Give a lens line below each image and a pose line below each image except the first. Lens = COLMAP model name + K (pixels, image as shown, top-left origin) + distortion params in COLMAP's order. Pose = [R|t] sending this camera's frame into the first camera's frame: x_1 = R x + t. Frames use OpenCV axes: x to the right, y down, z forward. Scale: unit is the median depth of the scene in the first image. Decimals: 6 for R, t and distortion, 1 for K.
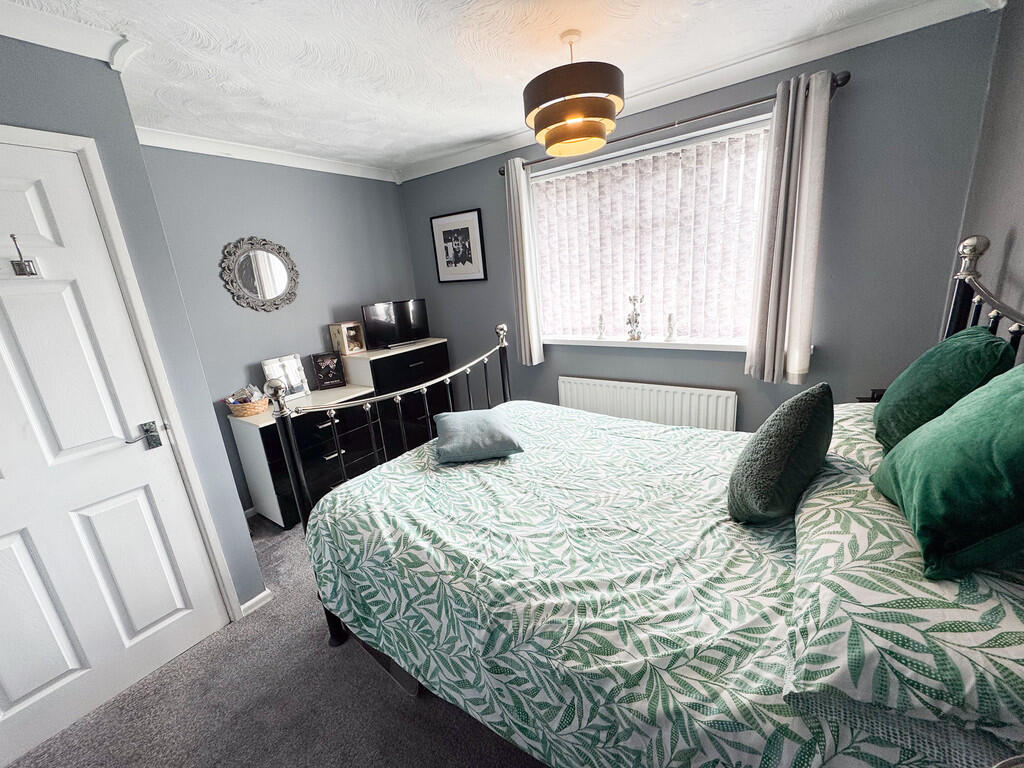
lens RADIAL K [[408.1, 0, 513.4], [0, 408.1, 383.2], [0, 0, 1]] dist [-0.004607, 0.001294]
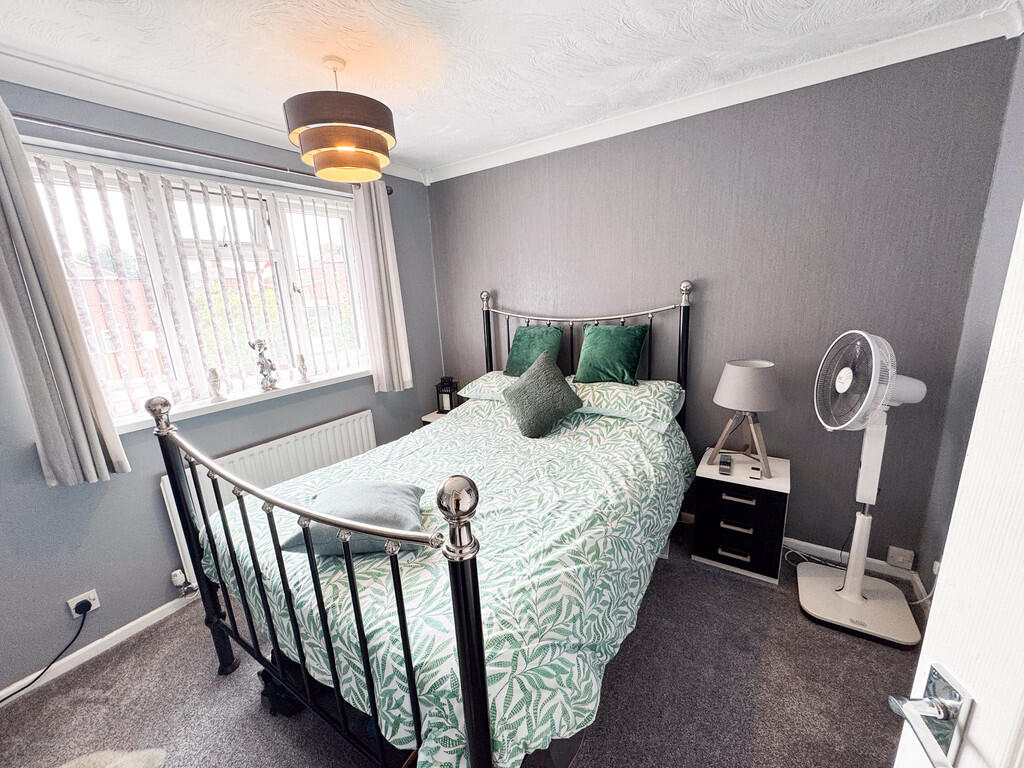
lens RADIAL K [[408.1, 0, 515.2], [0, 408.1, 387.3], [0, 0, 1]] dist [-0.004607, 0.001294]
pose [[-0.036693, -0.154588, 0.987297, -1.014182], [0.308628, 0.937914, 0.158325, -0.154305], [-0.950475, 0.310517, 0.013295, 0.886642]]
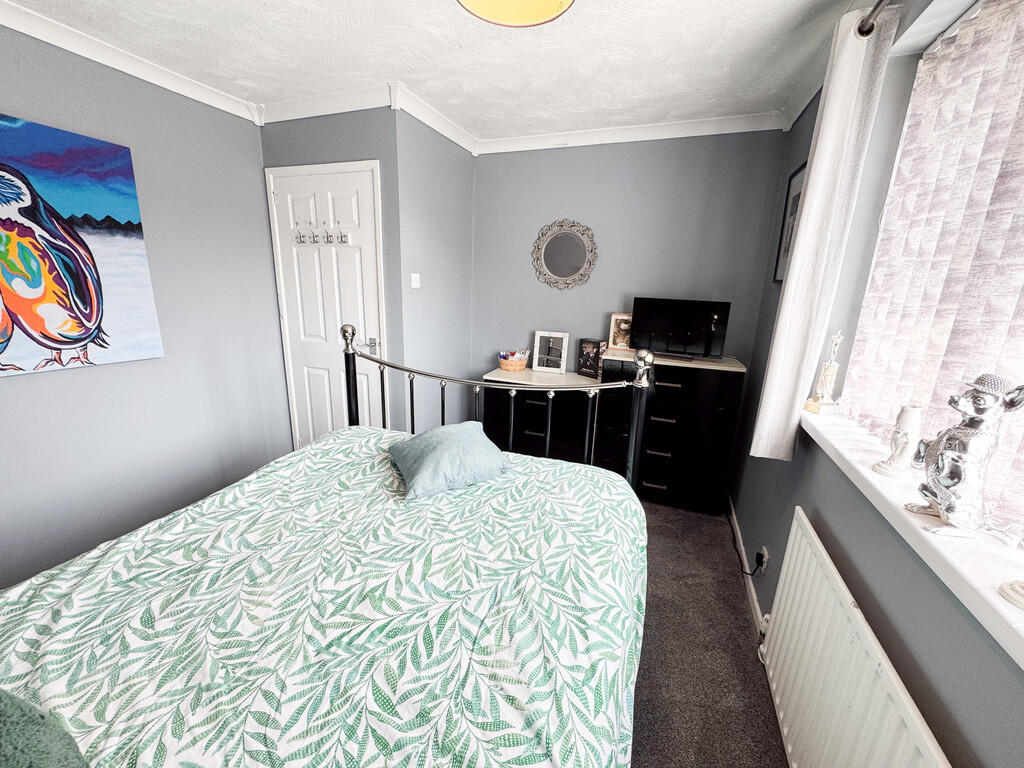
lens RADIAL K [[408.1, 0, 514.2], [0, 408.1, 385.5], [0, 0, 1]] dist [-0.004607, 0.001294]
pose [[0.248912, 0.326762, -0.911740, 0.822986], [-0.303429, 0.920287, 0.246987, -0.317680], [0.919768, 0.215170, 0.328219, 1.088866]]
